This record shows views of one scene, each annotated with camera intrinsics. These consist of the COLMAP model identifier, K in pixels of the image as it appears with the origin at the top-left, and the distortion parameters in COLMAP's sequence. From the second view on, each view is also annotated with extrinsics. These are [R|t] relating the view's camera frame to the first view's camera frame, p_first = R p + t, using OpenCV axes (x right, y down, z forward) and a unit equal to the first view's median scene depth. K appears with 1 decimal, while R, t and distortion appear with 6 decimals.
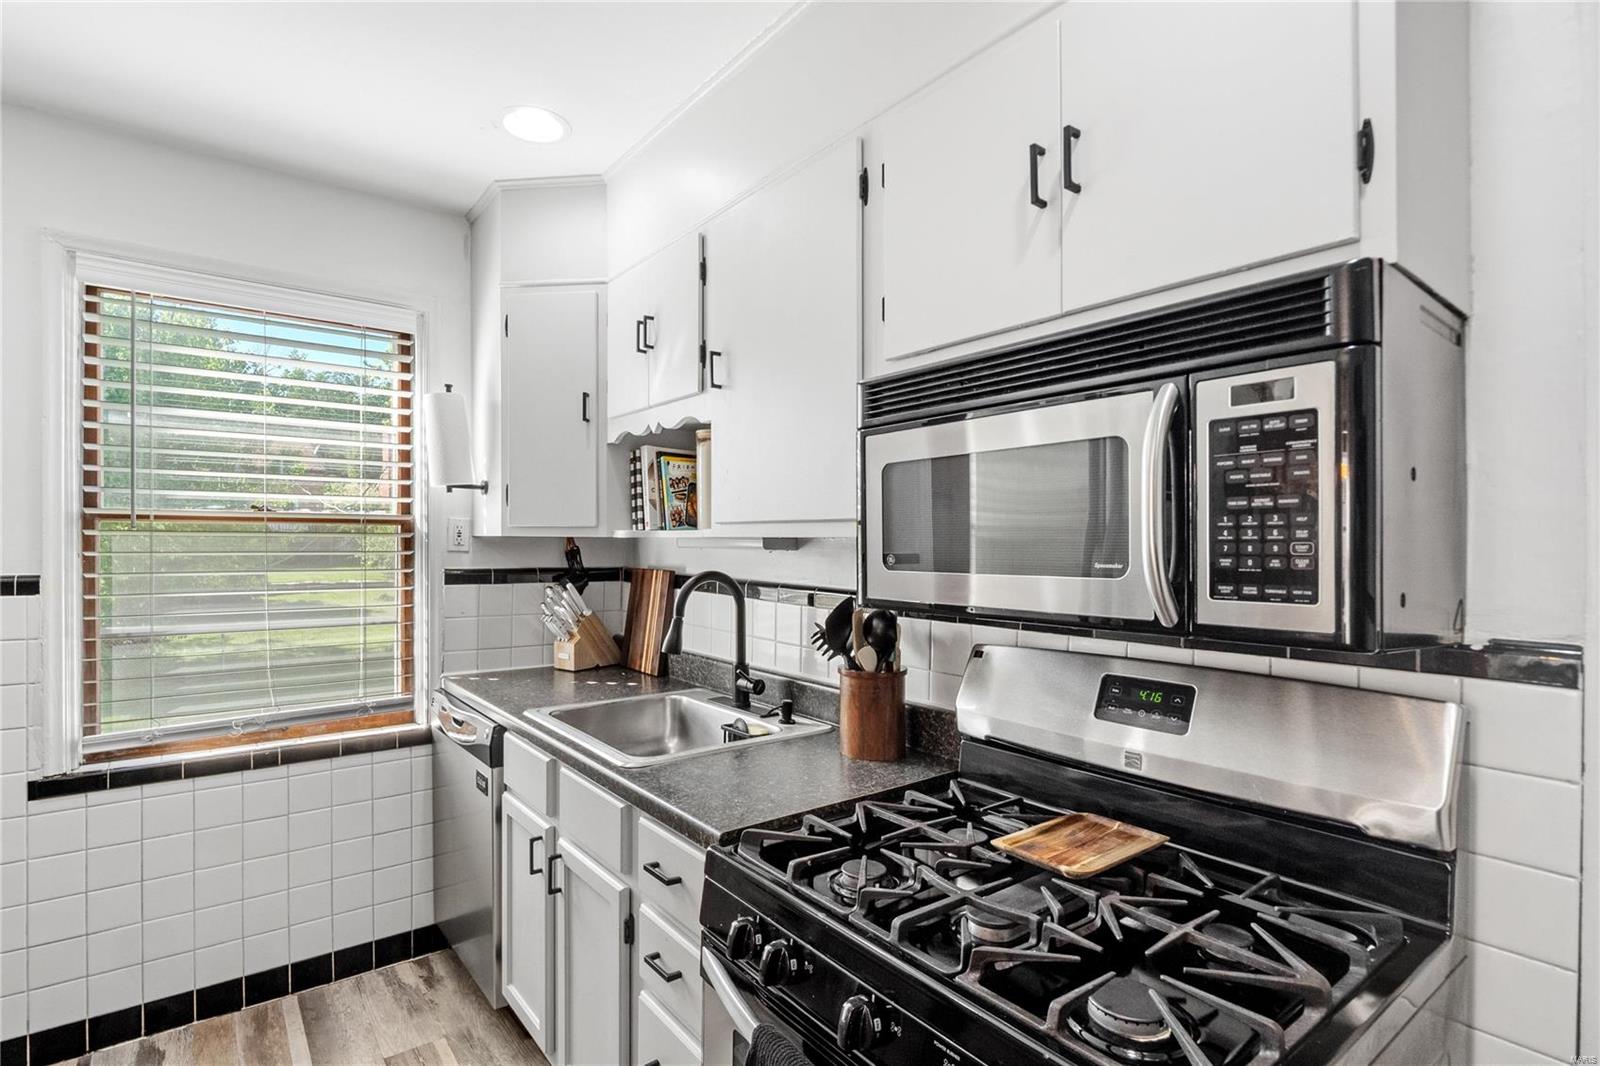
lens RADIAL K [[763.4, 0, 791.9], [0, 763.4, 550.0], [0, 0, 1]] dist [-0.010831, -0.000825]
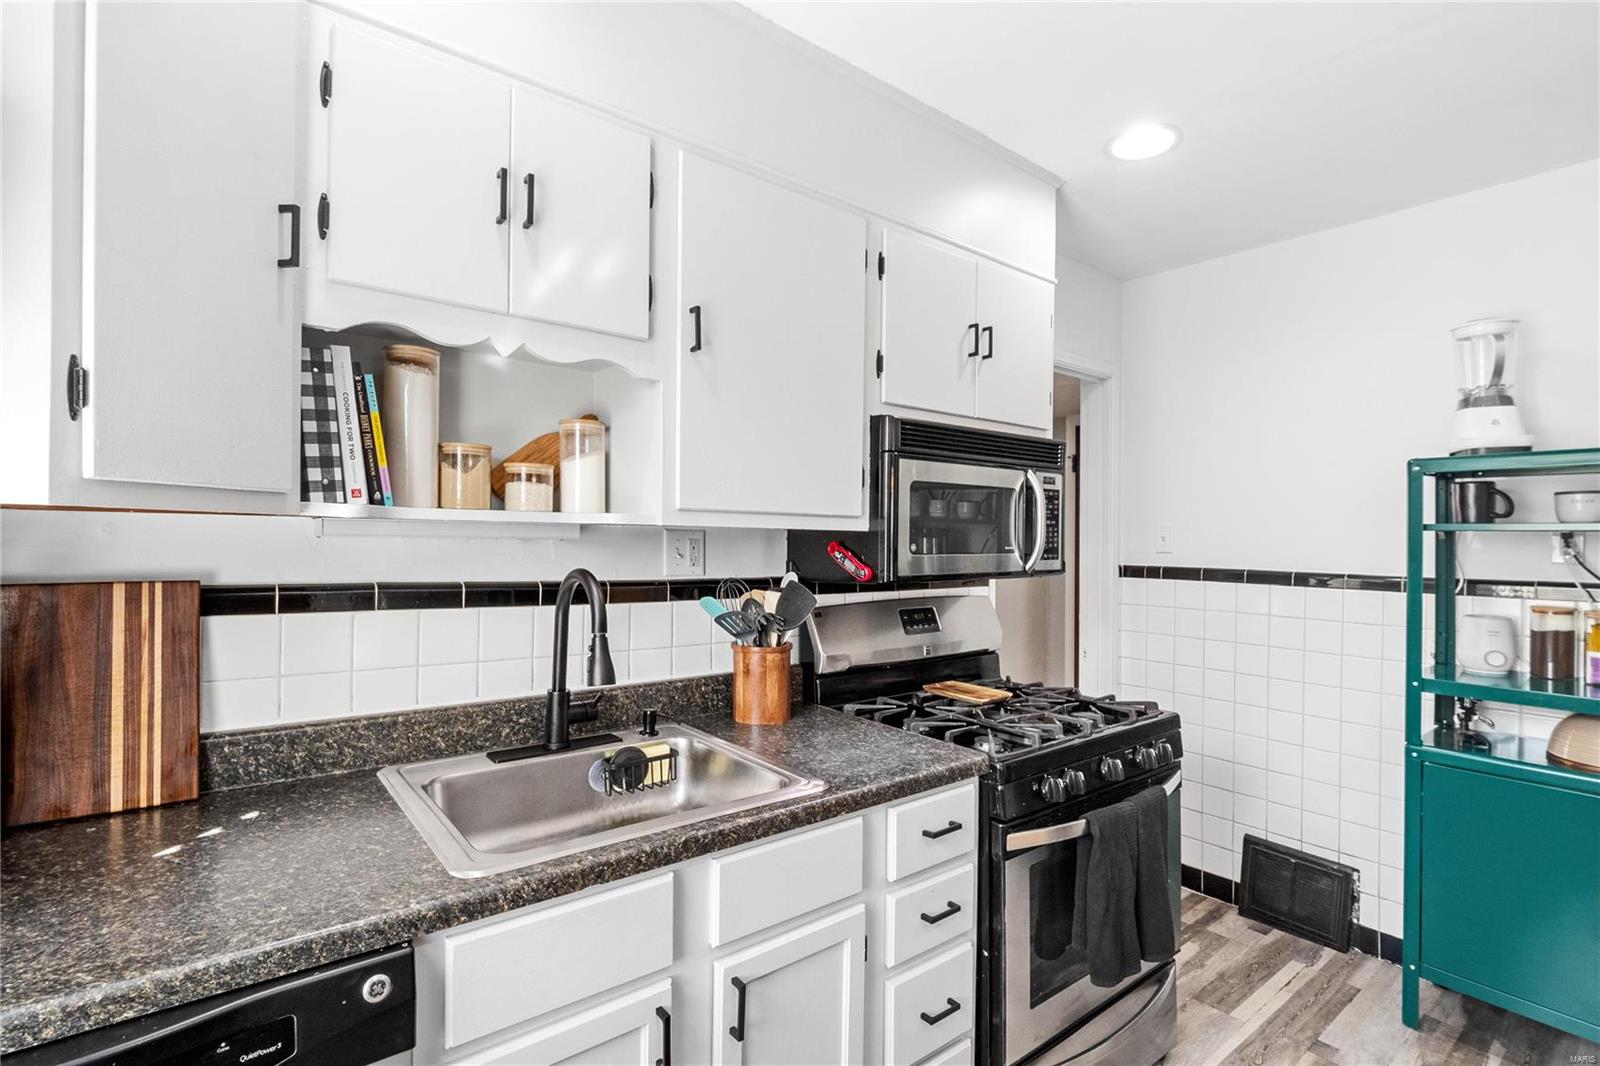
lens RADIAL K [[763.4, 0, 793.4], [0, 763.4, 524.7], [0, 0, 1]] dist [-0.010831, -0.000825]
pose [[-0.009241, 0.011941, 0.999886, -0.763706], [-0.004792, 0.999917, -0.011986, -0.007110], [-0.999946, -0.004902, -0.009183, 0.723141]]
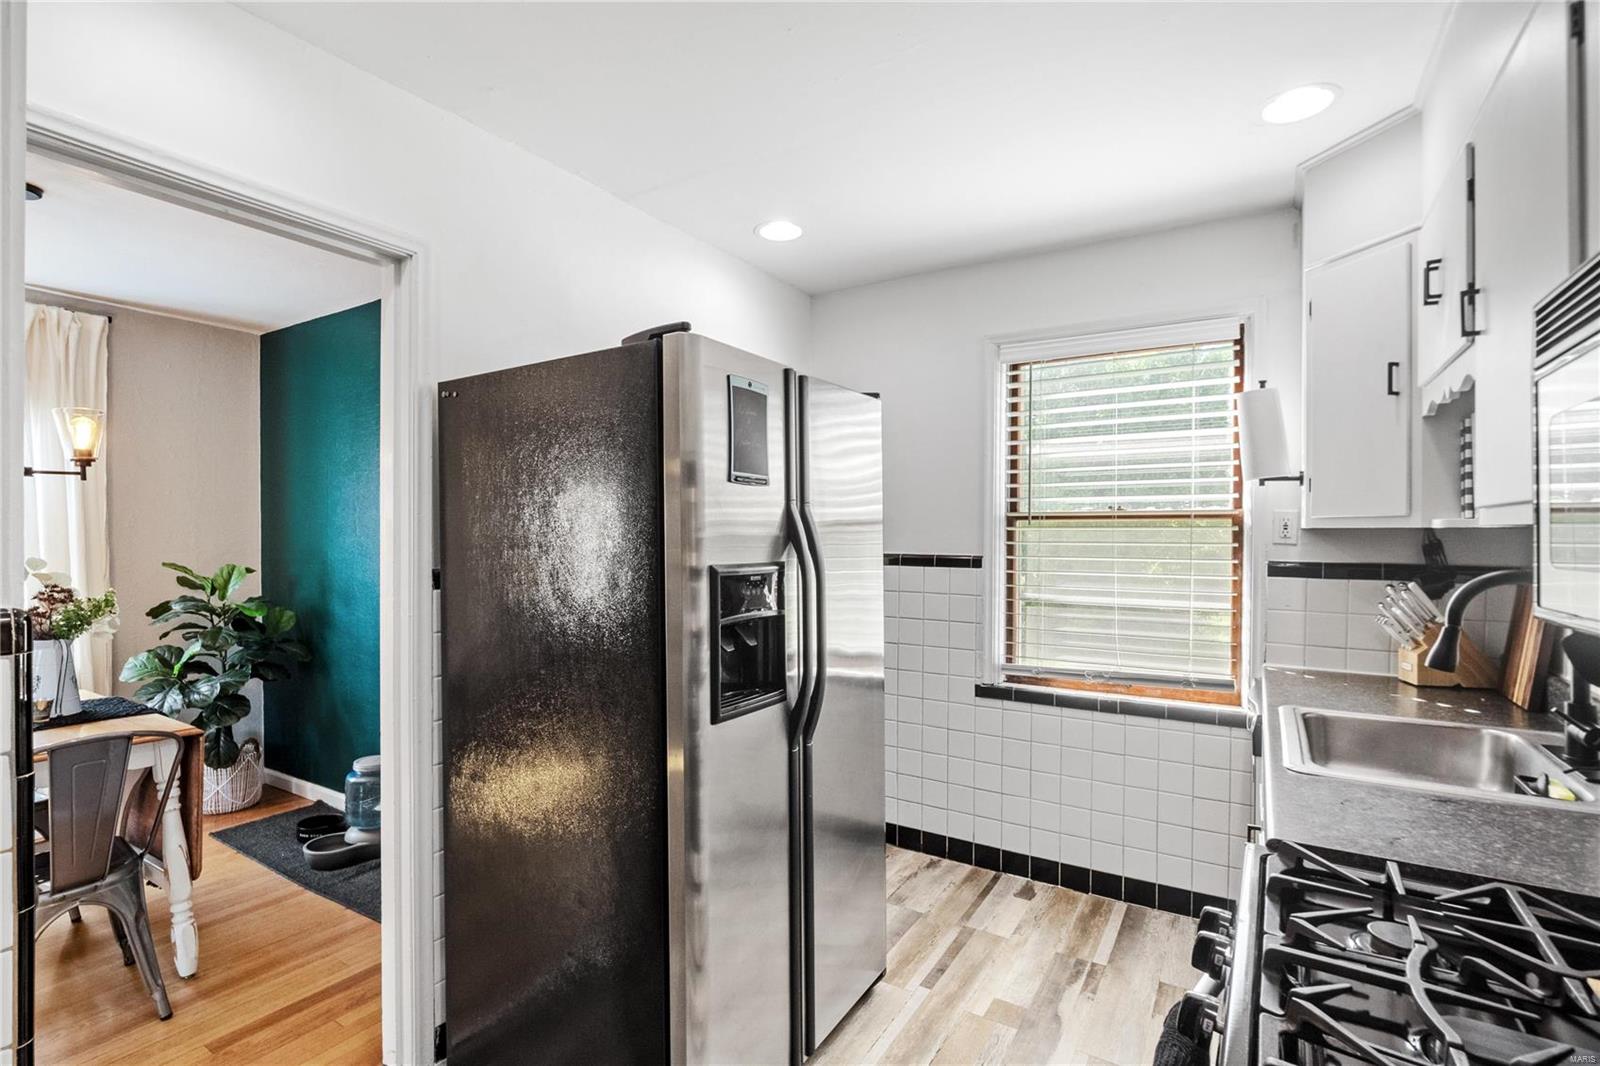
lens RADIAL K [[763.4, 0, 794.8], [0, 763.4, 538.4], [0, 0, 1]] dist [-0.010831, -0.000825]
pose [[0.348057, 0.000457, -0.937473, 0.315829], [-0.009500, 0.999950, -0.003039, 0.004260], [0.937425, 0.009964, 0.348044, 0.061284]]
